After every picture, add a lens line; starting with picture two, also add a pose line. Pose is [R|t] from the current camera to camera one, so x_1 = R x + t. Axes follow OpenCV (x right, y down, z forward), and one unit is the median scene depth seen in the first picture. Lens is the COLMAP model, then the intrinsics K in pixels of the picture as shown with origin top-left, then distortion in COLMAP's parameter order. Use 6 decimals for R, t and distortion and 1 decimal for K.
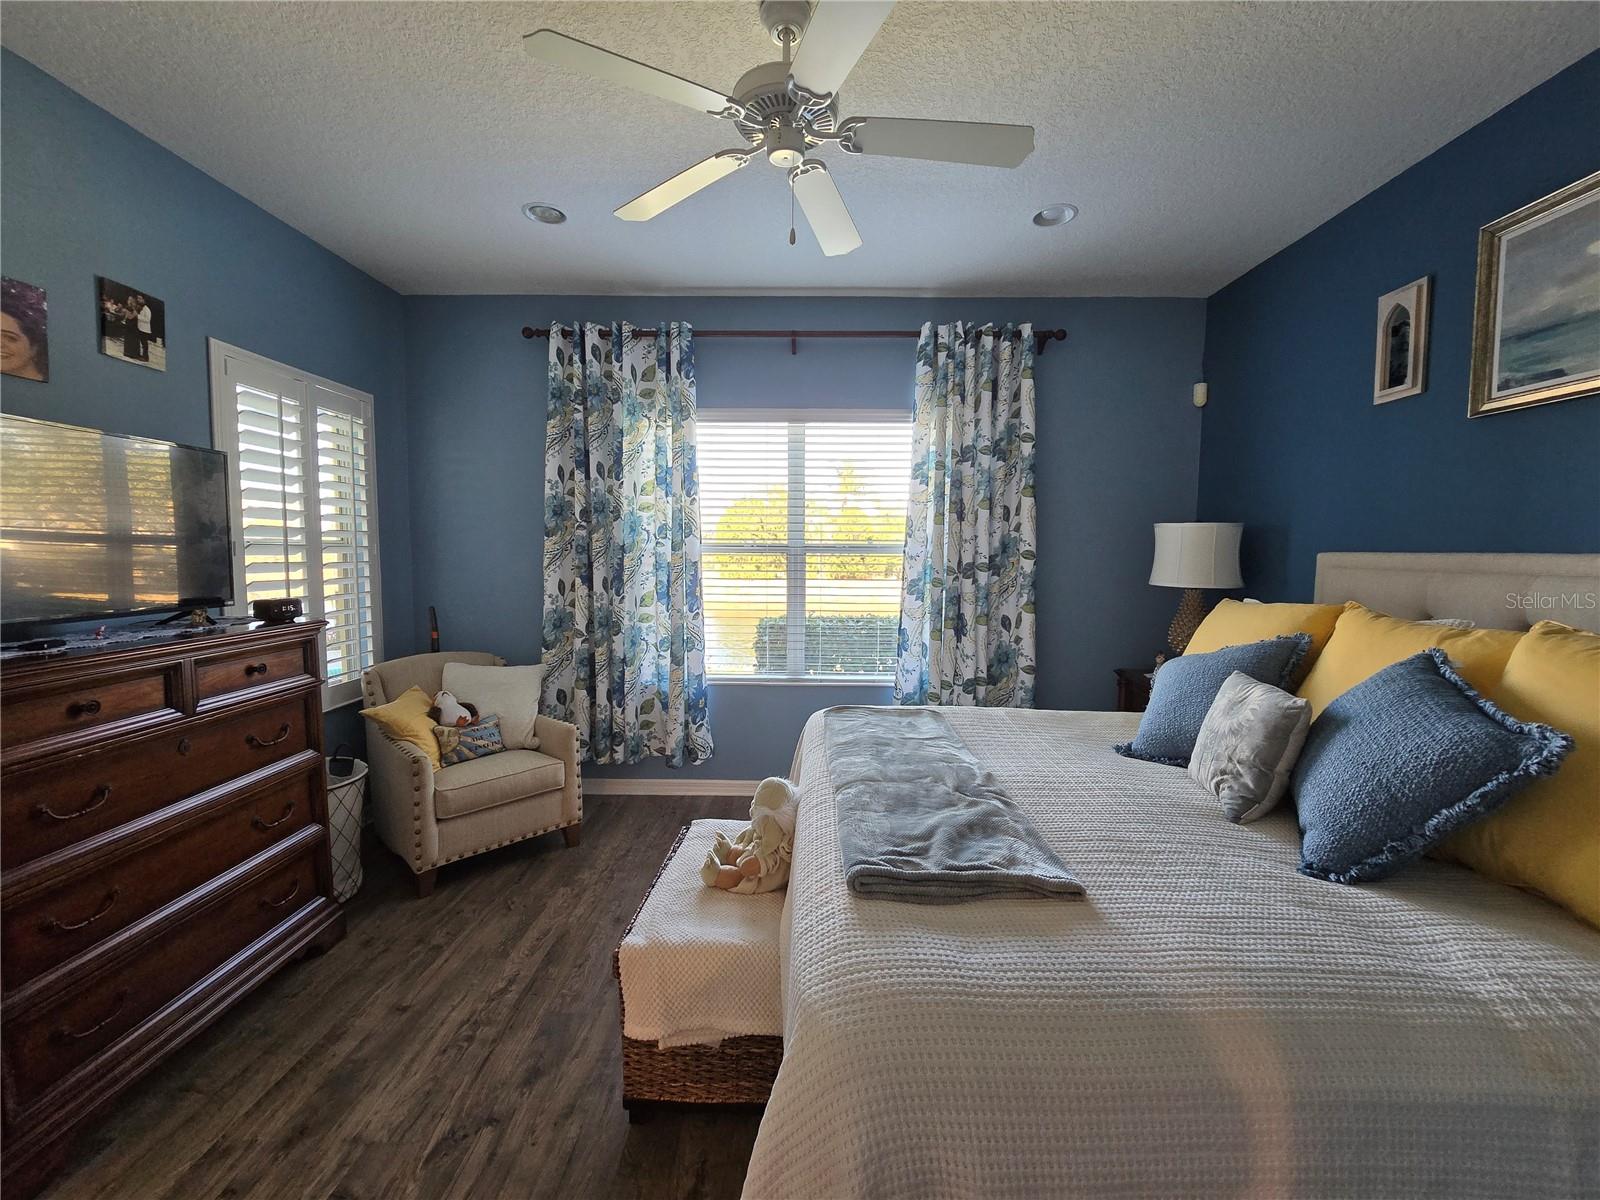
lens RADIAL K [[653.4, 0, 802.8], [0, 653.4, 599.2], [0, 0, 1]] dist [-0.003241, 0.000396]
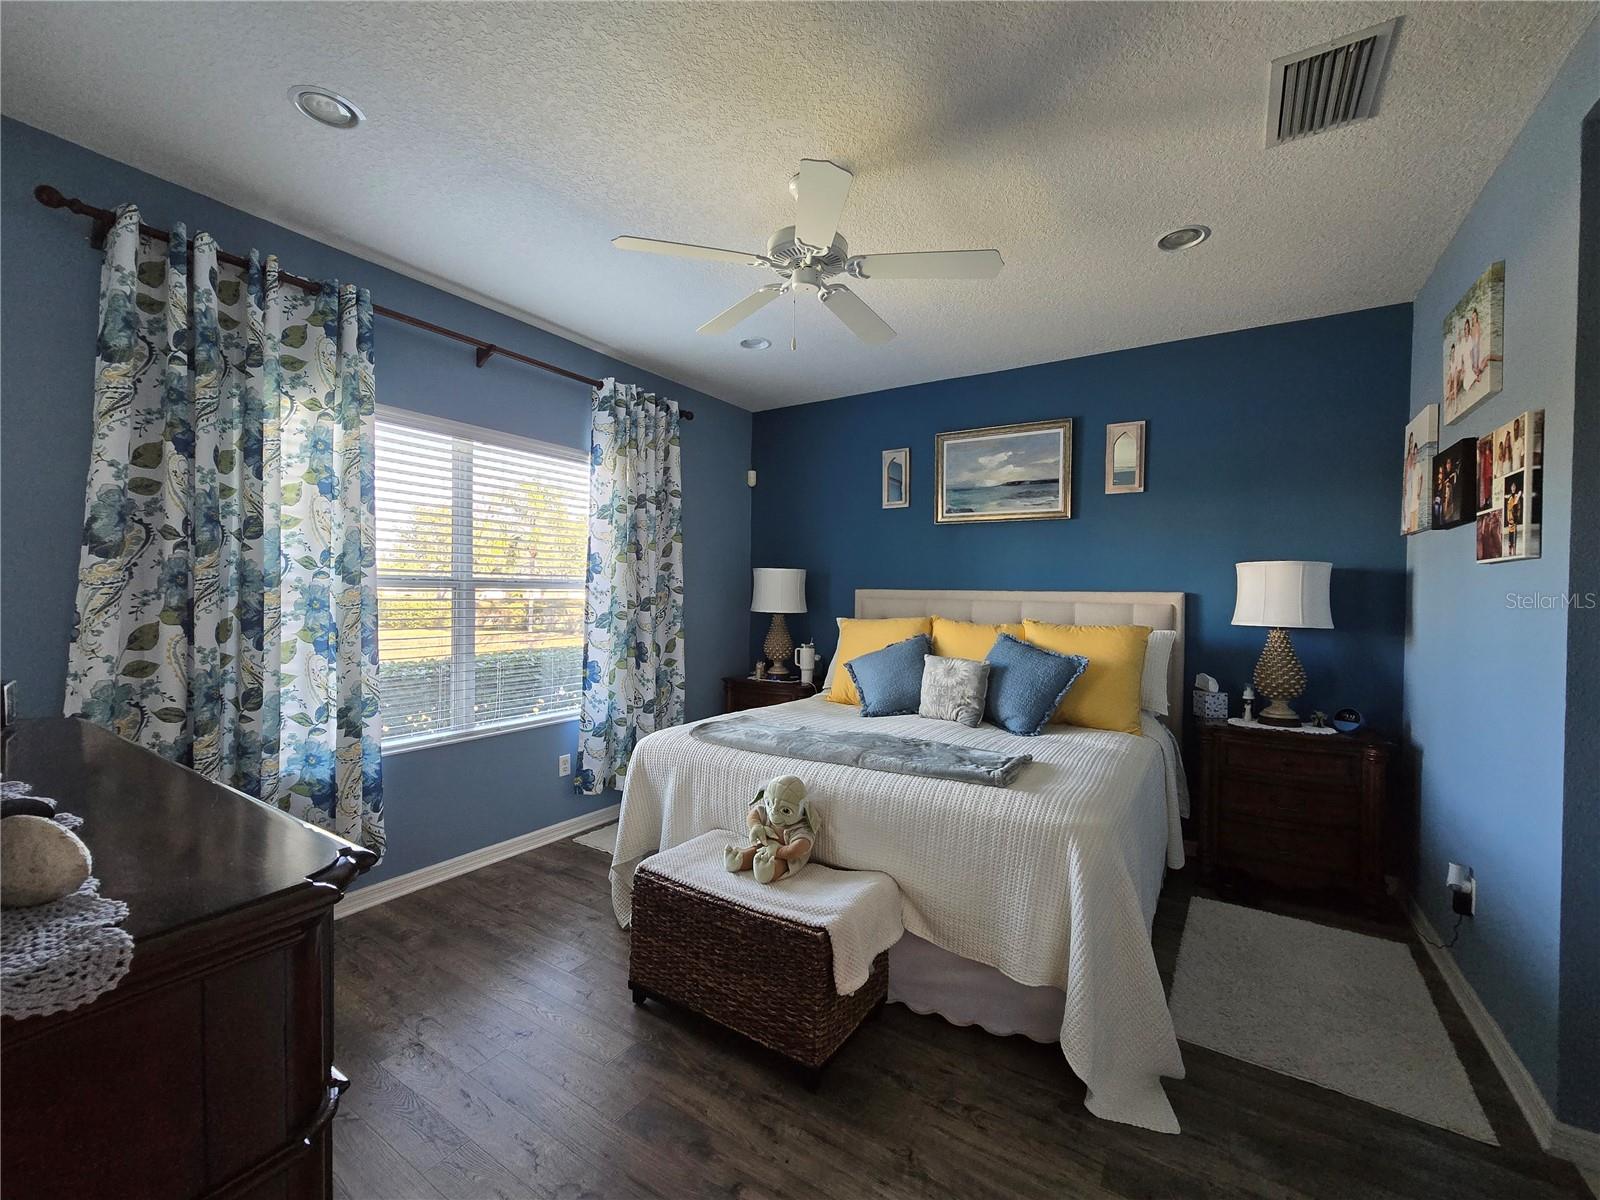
lens RADIAL K [[653.4, 0, 805.3], [0, 653.4, 597.0], [0, 0, 1]] dist [-0.003241, 0.000396]
pose [[0.525143, -0.007149, 0.850984, -0.563030], [0.053844, 0.998240, -0.024841, -0.012616], [-0.849309, 0.058866, 0.524604, 0.169779]]
